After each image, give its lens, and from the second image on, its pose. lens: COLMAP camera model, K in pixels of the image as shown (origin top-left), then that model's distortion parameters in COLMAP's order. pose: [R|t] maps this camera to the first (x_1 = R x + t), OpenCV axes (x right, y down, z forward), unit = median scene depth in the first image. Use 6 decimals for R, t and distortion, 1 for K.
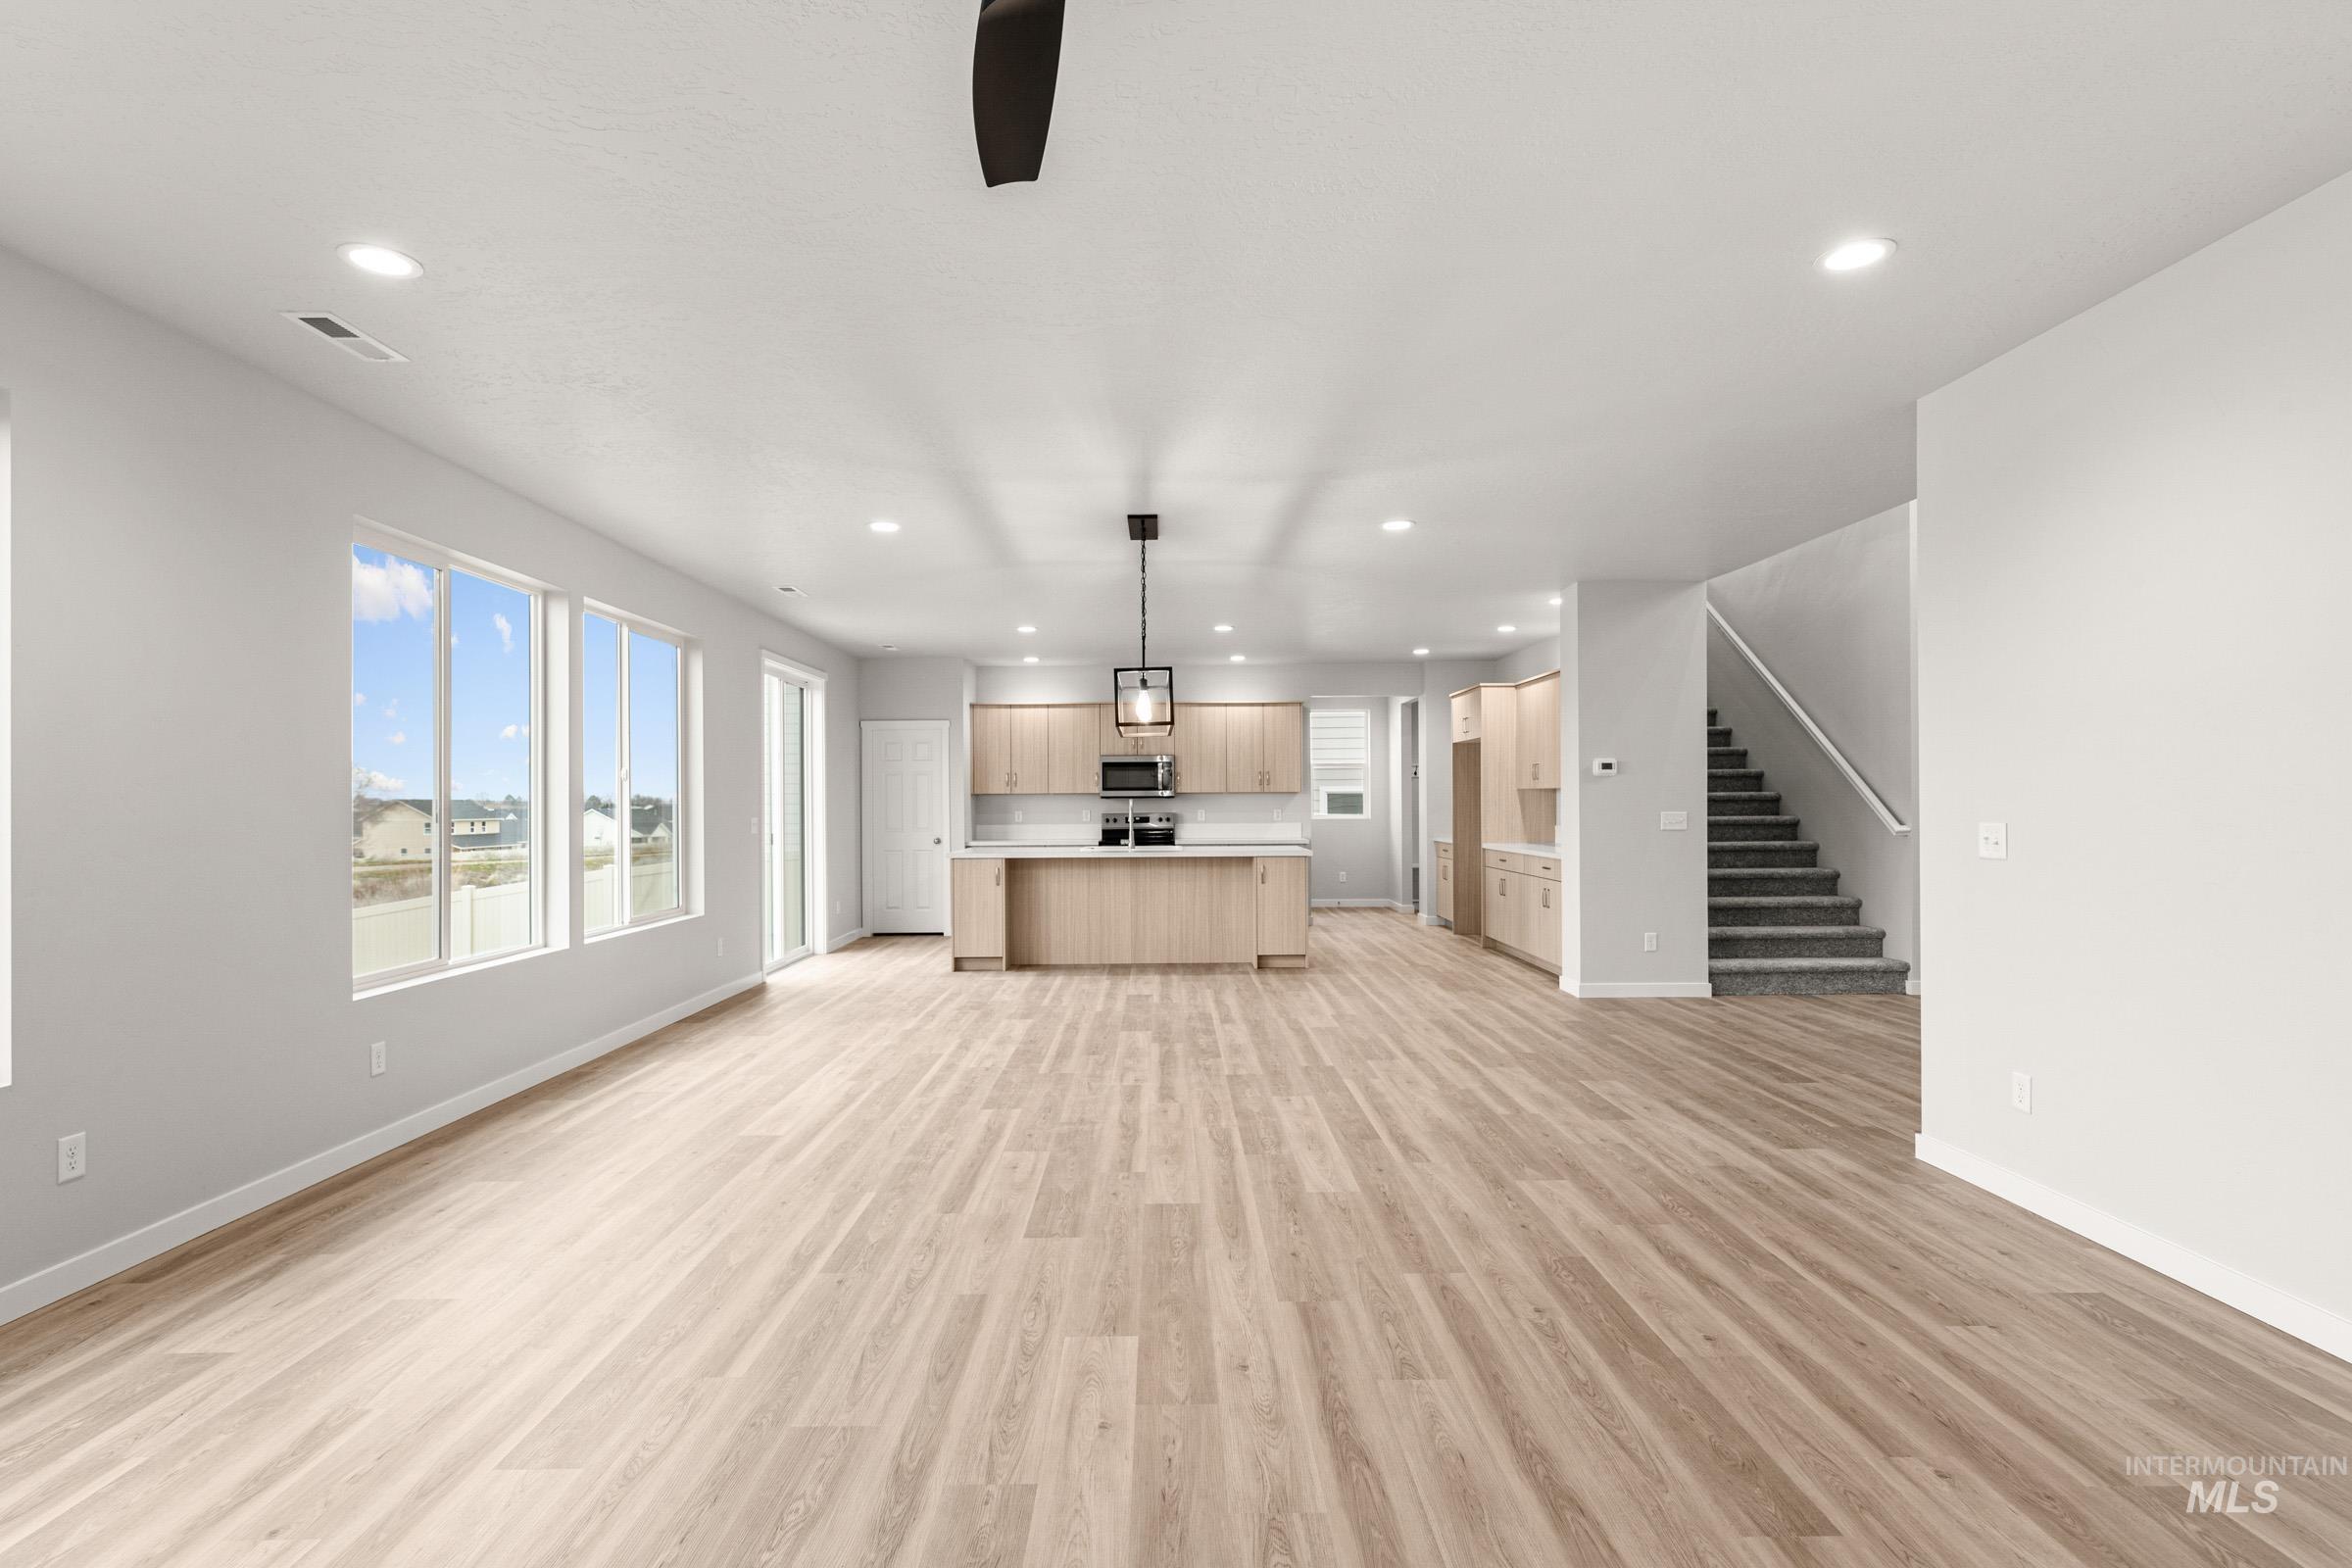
lens RADIAL K [[1112.3, 0, 1174.4], [0, 1112.3, 792.6], [0, 0, 1]] dist [0.003840, 0.000680]
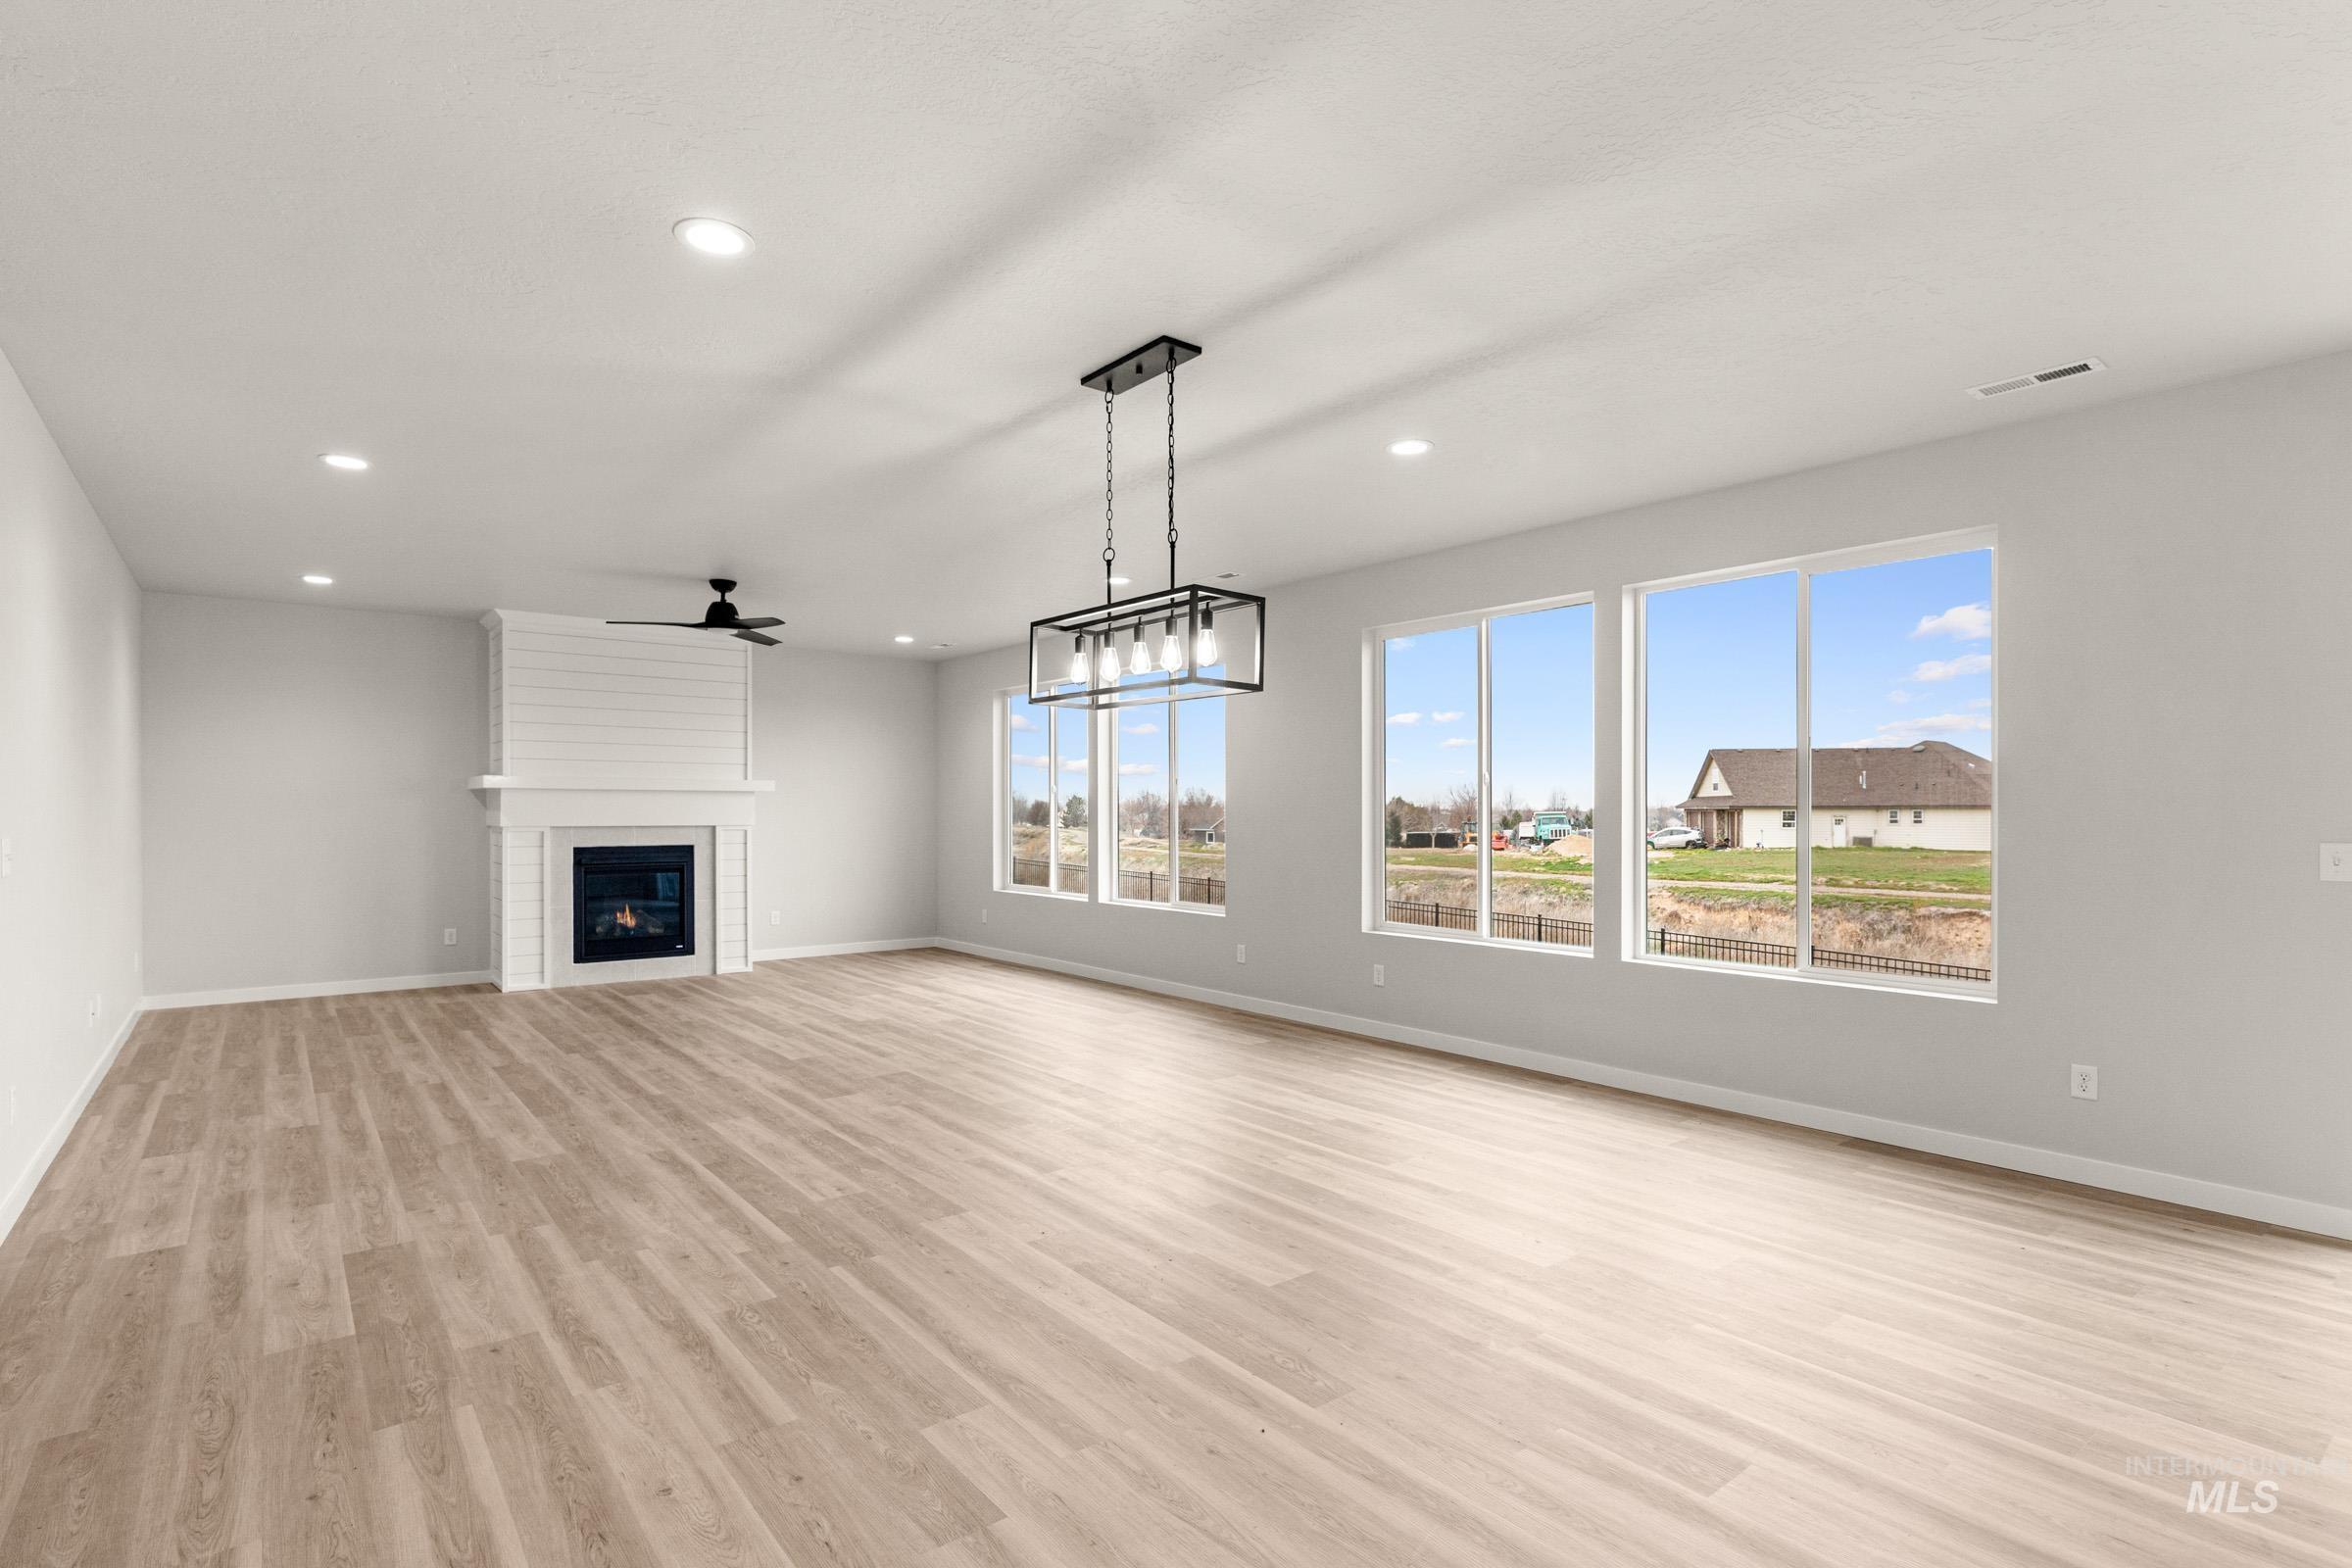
lens RADIAL K [[1176.7, 0, 1164.4], [0, 1176.7, 804.7], [0, 0, 1]] dist [-0.001789, -0.000672]
pose [[-0.799105, 0.001555, -0.601190, 0.445065], [0.007250, 0.999949, -0.007050, 0.012852], [0.601148, -0.009992, -0.799075, 1.919263]]
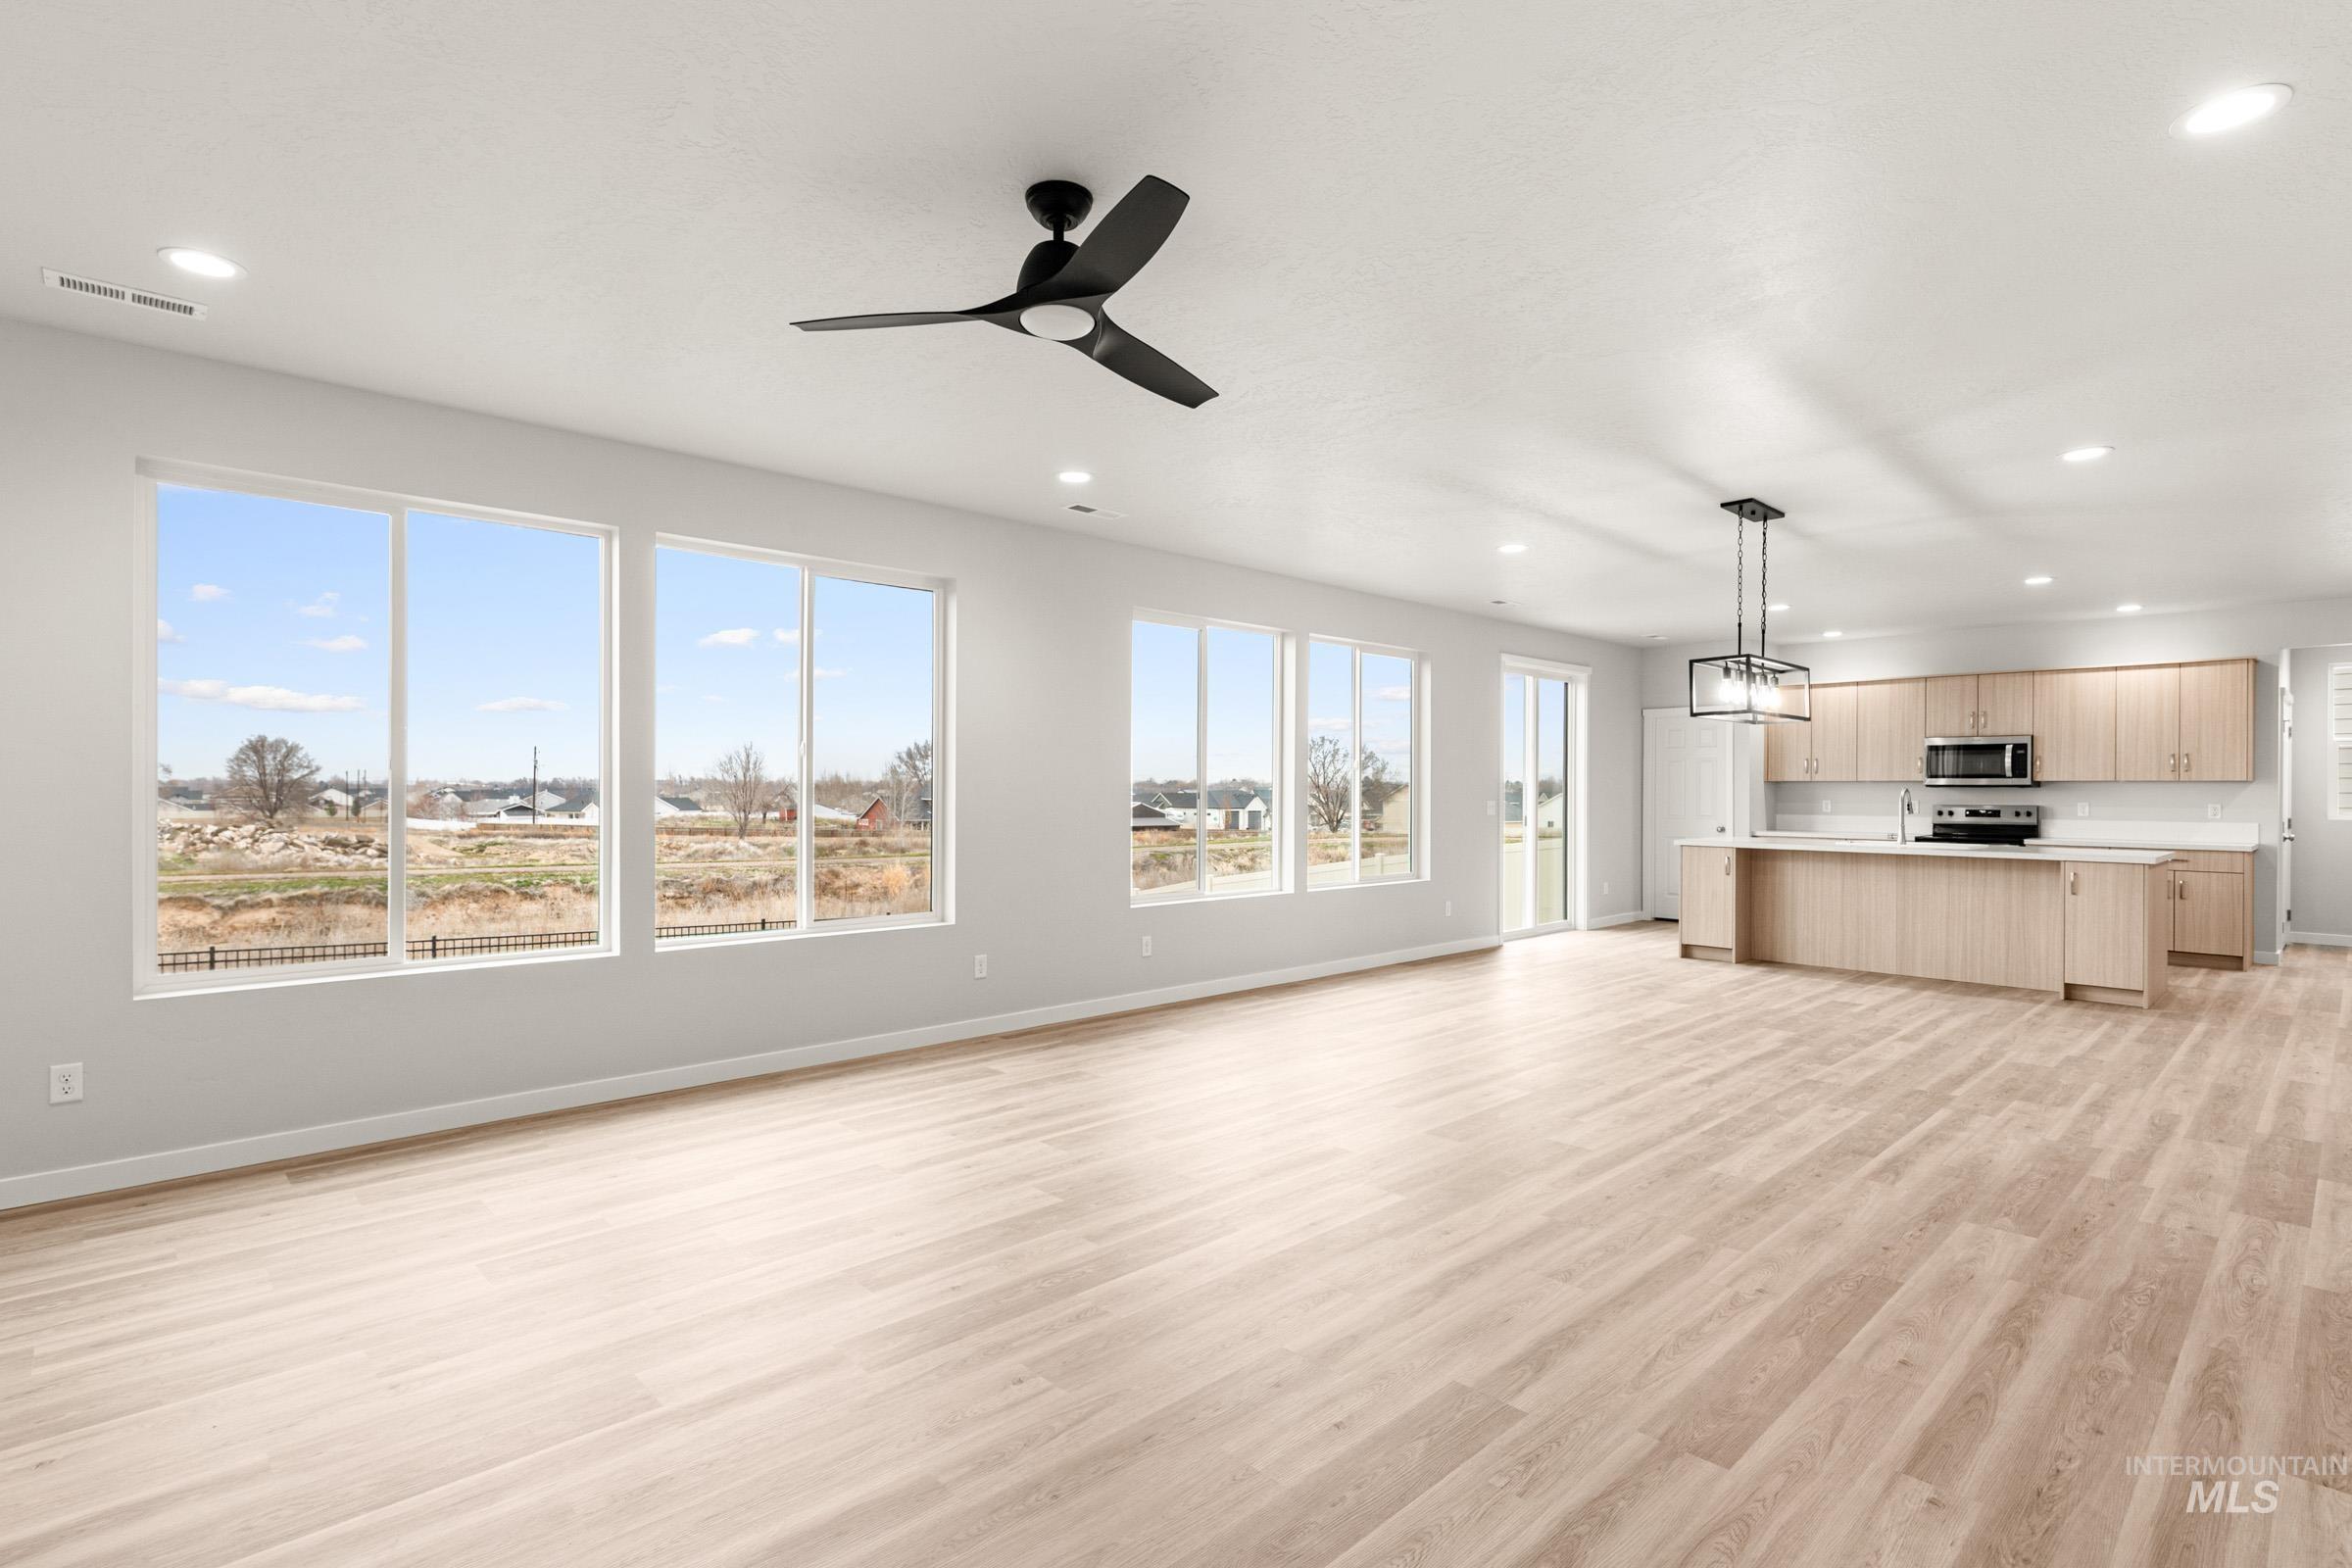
lens RADIAL K [[1135.0, 0, 1176.0], [0, 1135.0, 784.0], [0, 0, 1]] dist [-0.000773, 0.001315]
pose [[0.682983, 0.007143, -0.730399, 0.447862], [-0.002810, 0.999970, 0.007151, -0.004506], [0.730429, -0.002831, 0.682983, -0.065460]]
